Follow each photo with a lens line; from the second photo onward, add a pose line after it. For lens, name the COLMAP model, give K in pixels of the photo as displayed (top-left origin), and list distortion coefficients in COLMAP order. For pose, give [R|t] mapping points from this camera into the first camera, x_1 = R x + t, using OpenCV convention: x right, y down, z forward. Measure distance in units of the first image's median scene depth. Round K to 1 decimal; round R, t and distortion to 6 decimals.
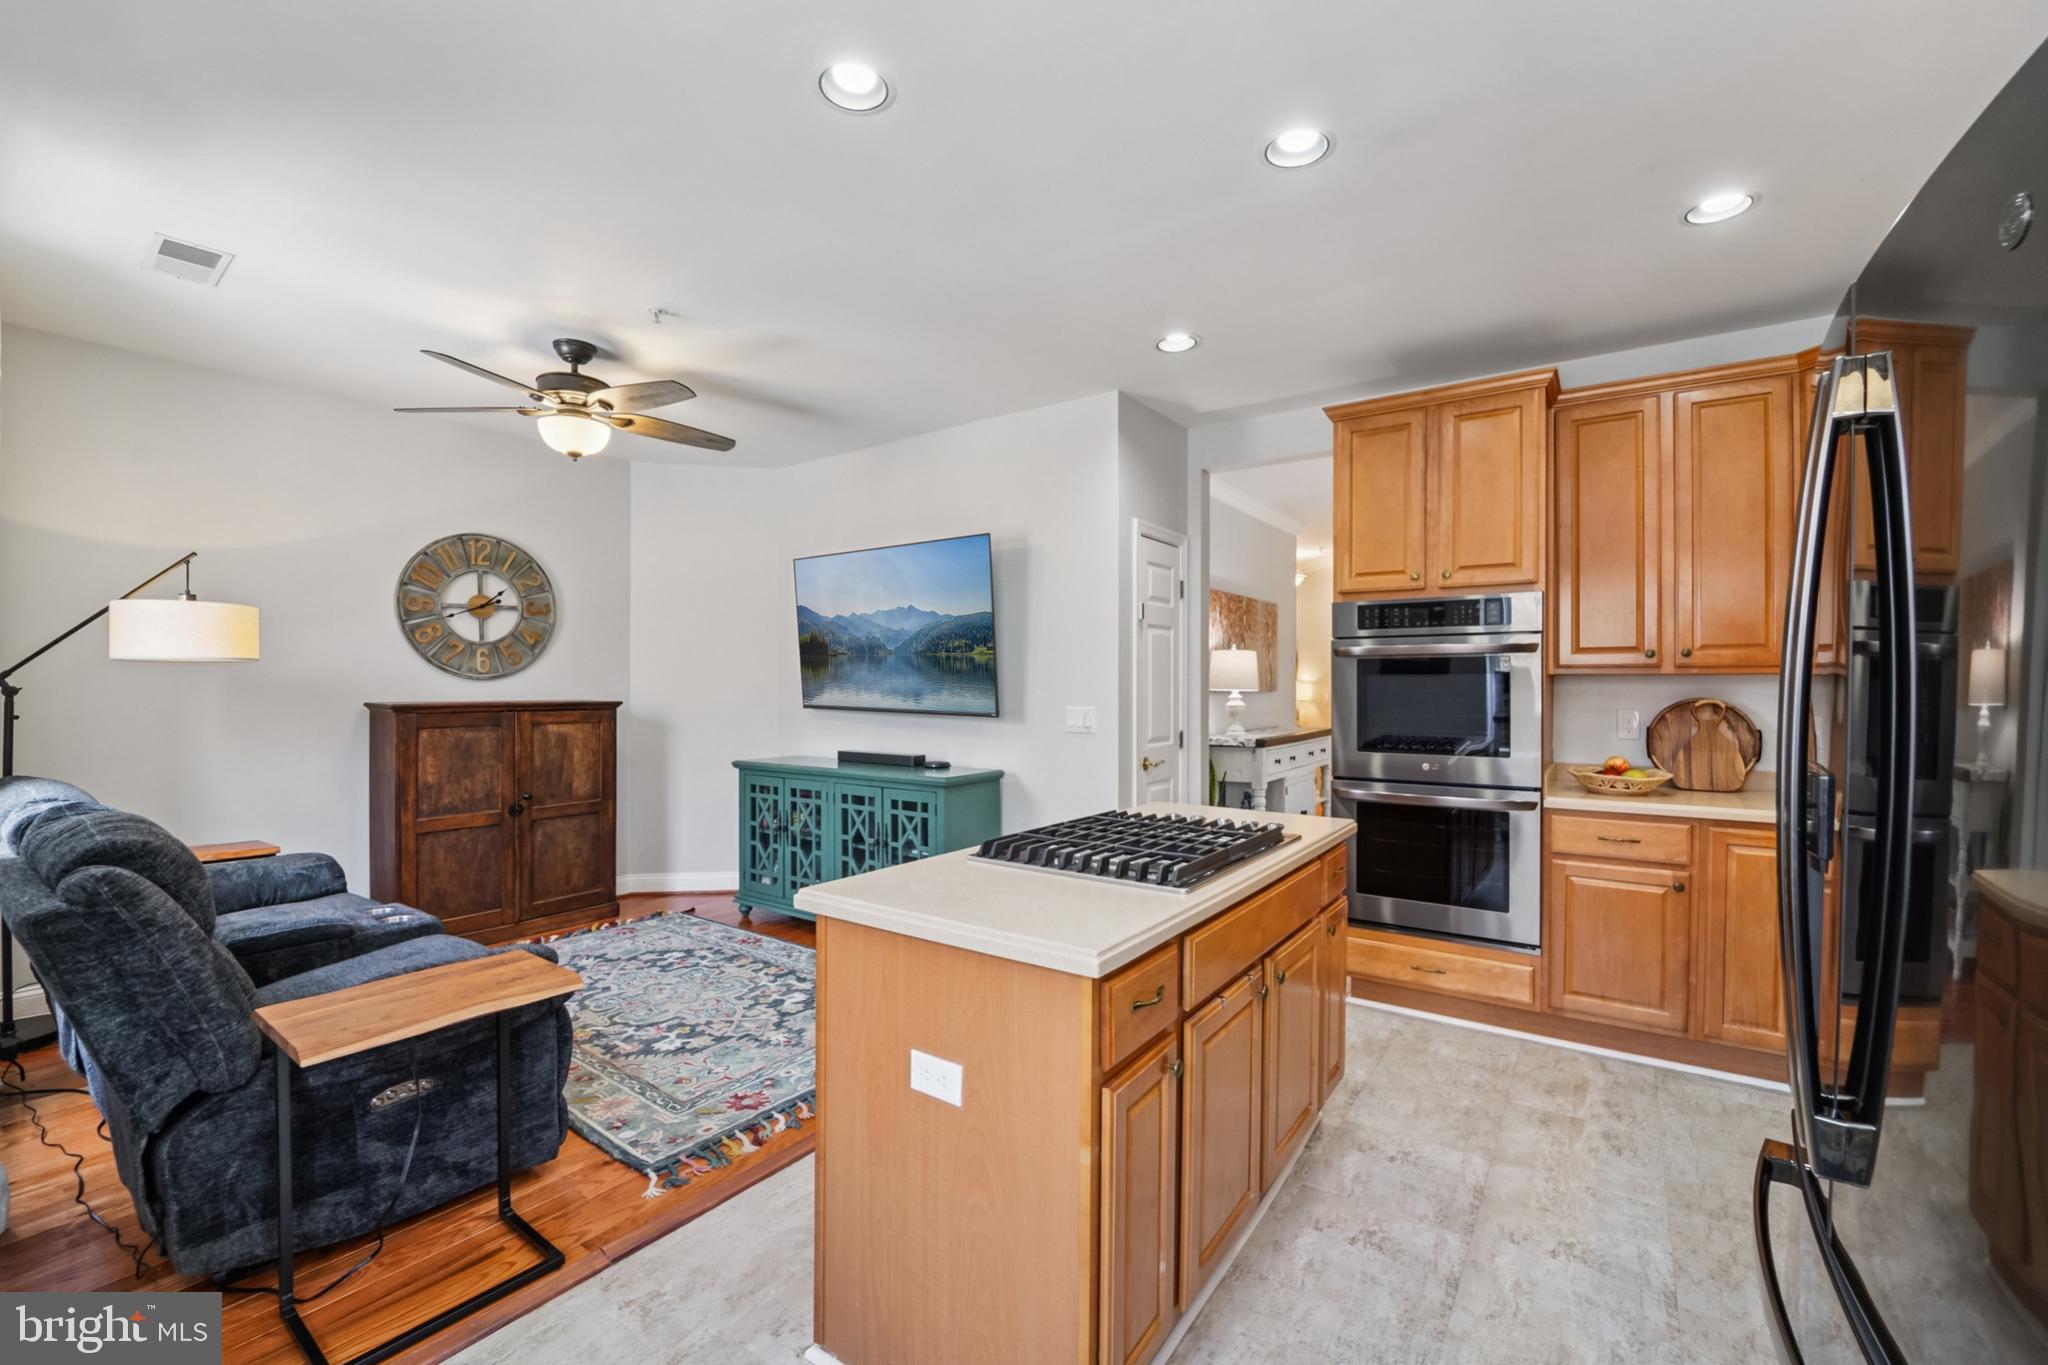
lens RADIAL K [[835.9, 0, 1031.6], [0, 835.9, 690.4], [0, 0, 1]] dist [-0.022212, 0.000000]
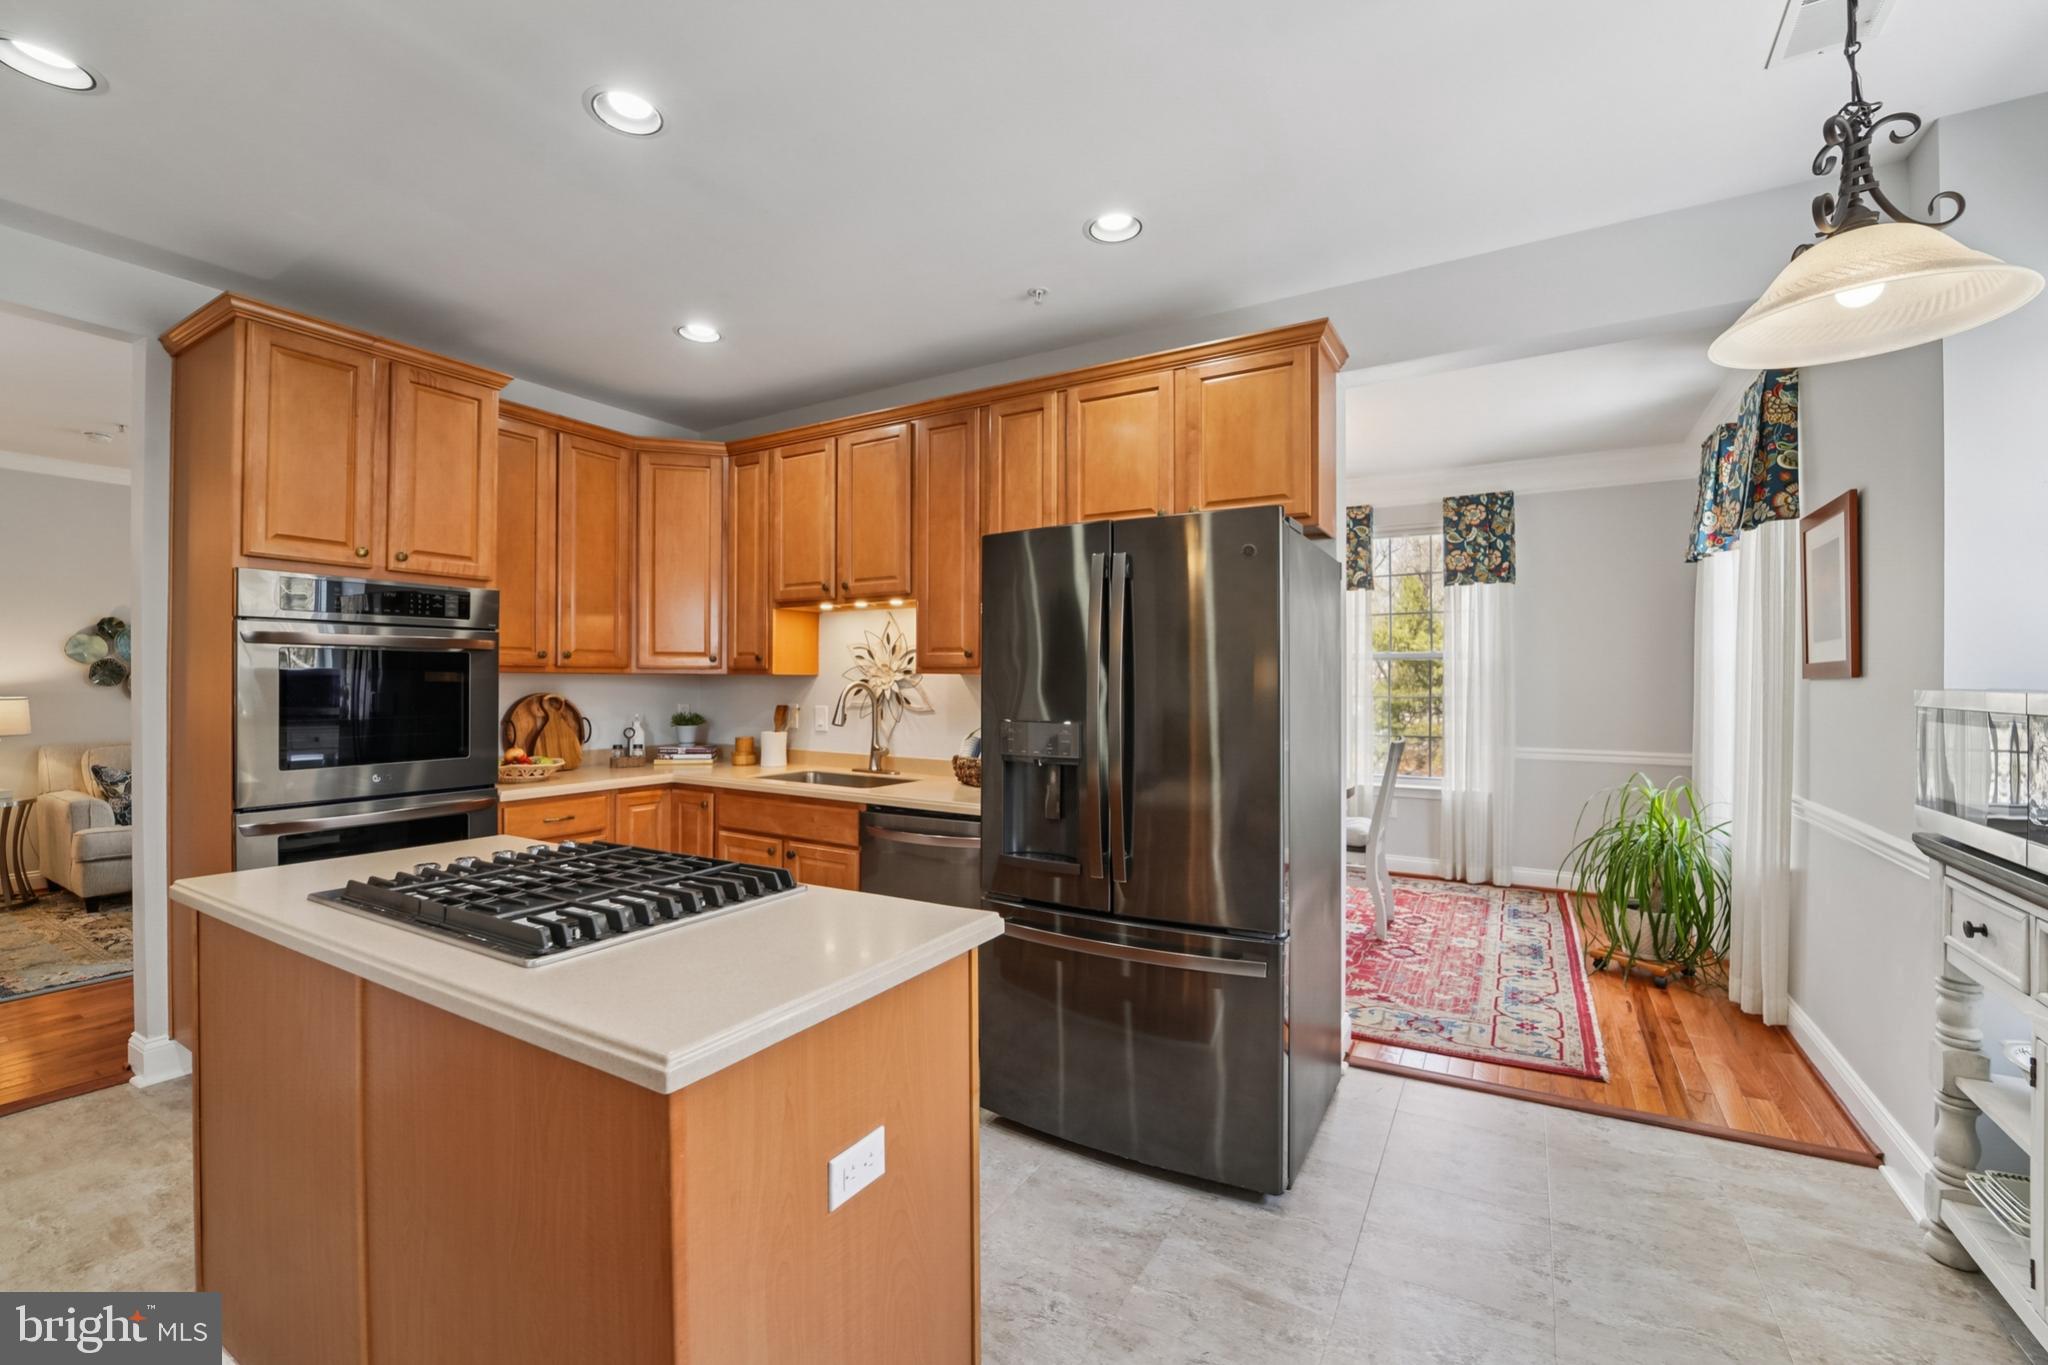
lens RADIAL K [[846.8, 0, 1026.9], [0, 846.8, 677.5], [0, 0, 1]] dist [-0.016919, -0.000011]
pose [[-0.083102, 0.004651, 0.996530, -0.344252], [0.007822, 0.999961, -0.004015, -0.002696], [-0.996510, 0.007462, -0.083135, 0.326464]]
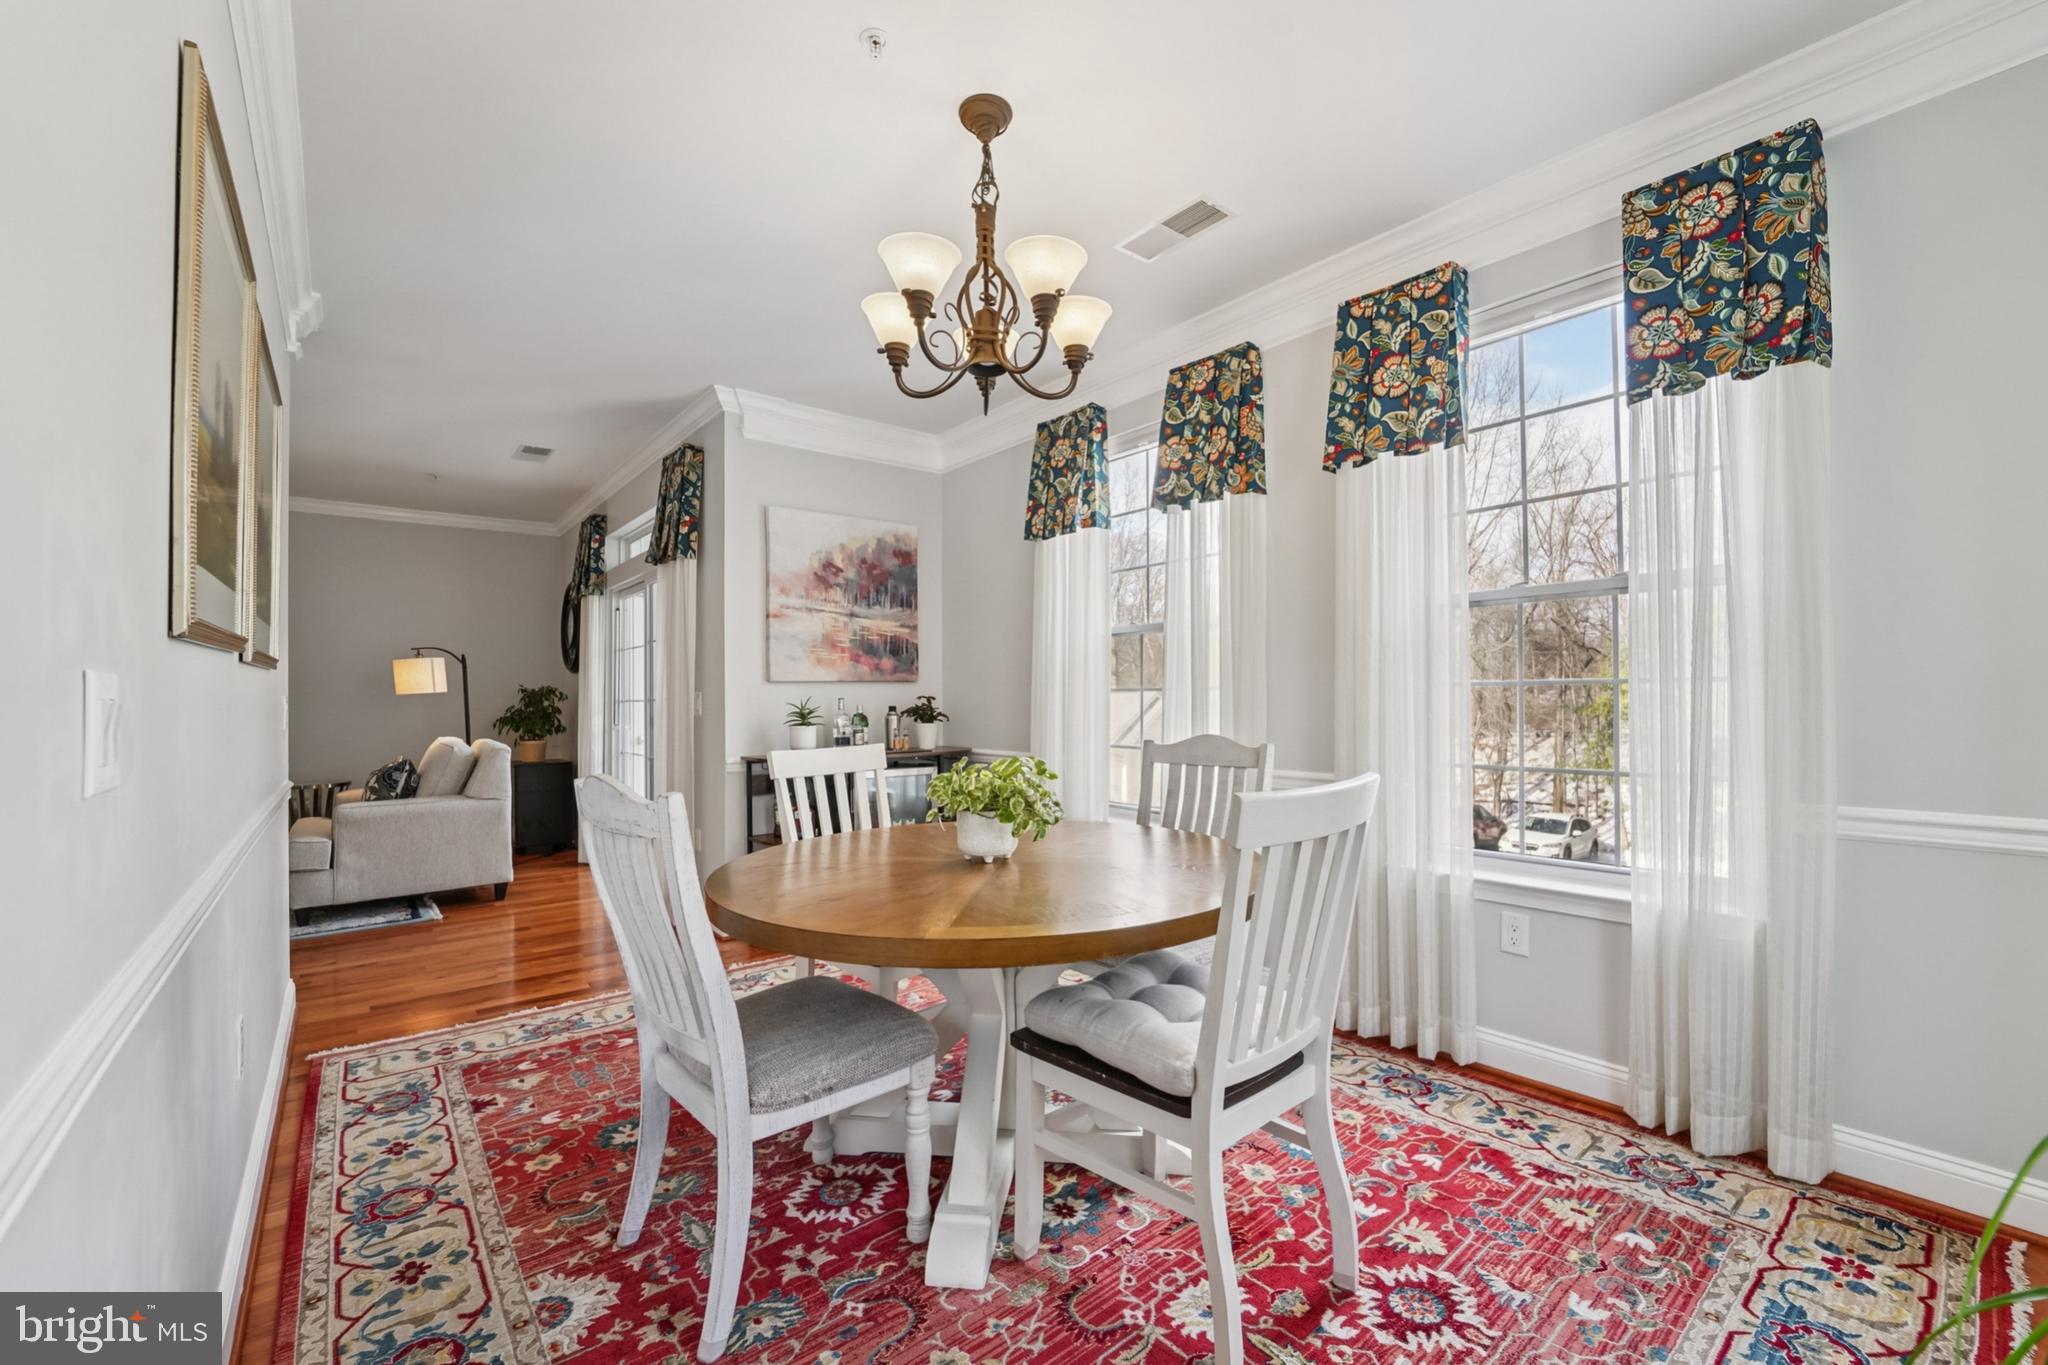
lens RADIAL K [[835.9, 0, 1031.6], [0, 835.9, 690.4], [0, 0, 1]] dist [-0.022212, 0.000000]
pose [[0.266370, 0.004538, 0.963860, 0.325061], [0.017221, 0.999807, -0.009467, 0.036620], [-0.963717, 0.019121, 0.266241, -0.220120]]
